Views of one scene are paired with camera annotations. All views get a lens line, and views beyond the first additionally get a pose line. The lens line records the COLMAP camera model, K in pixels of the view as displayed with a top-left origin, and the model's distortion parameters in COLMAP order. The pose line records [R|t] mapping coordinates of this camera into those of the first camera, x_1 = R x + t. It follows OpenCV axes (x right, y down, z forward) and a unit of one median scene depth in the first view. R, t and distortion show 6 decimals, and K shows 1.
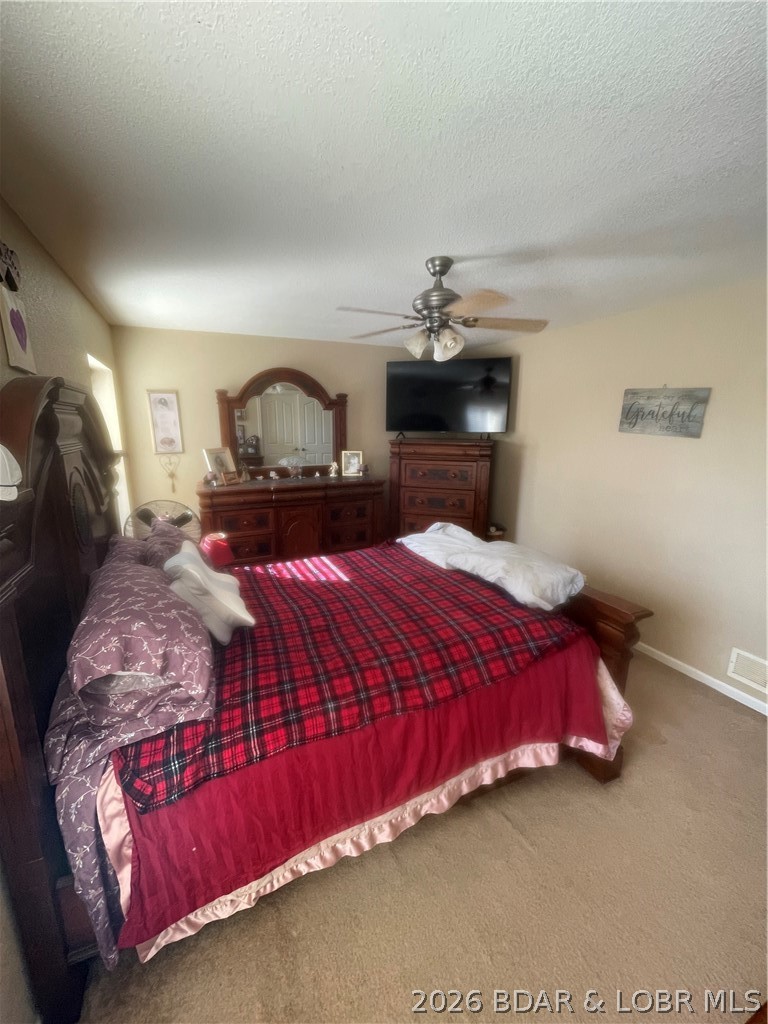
lens RADIAL K [[408.6, 0, 379.8], [0, 408.6, 516.6], [0, 0, 1]] dist [-0.001998, -0.000154]
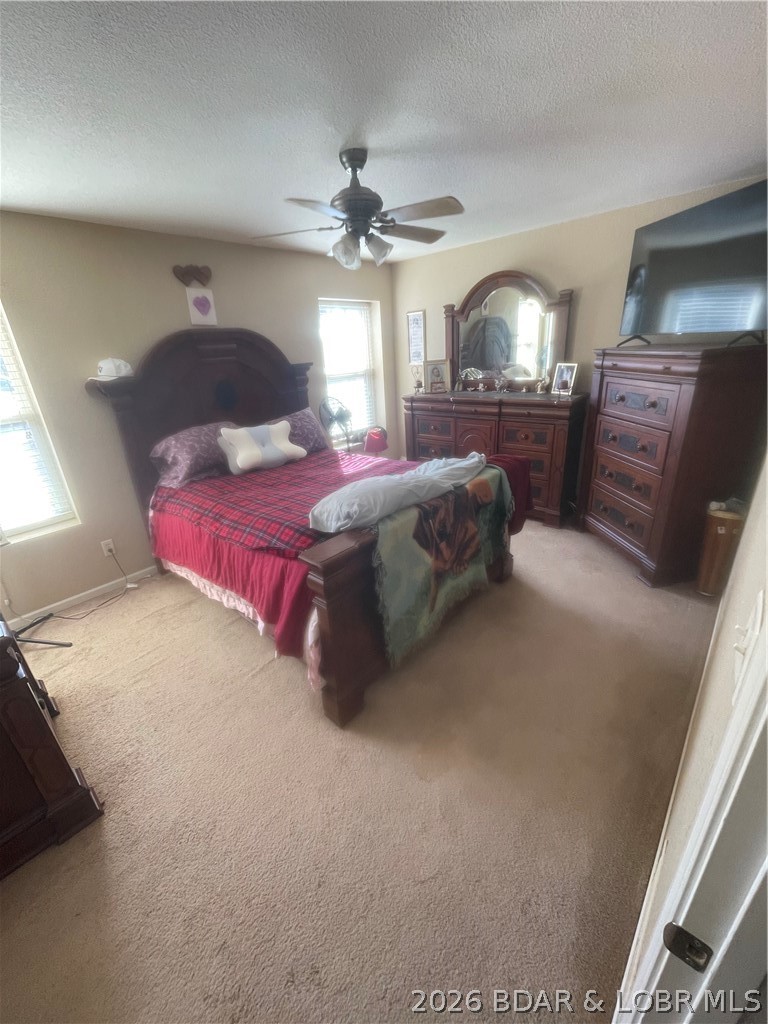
lens RADIAL K [[408.6, 0, 380.9], [0, 408.6, 511.5], [0, 0, 1]] dist [-0.001998, -0.000154]
pose [[0.400421, 0.319270, -0.858912, 0.633938], [-0.147691, 0.947569, 0.283372, -0.060513], [0.904351, 0.013385, 0.426580, 0.342582]]
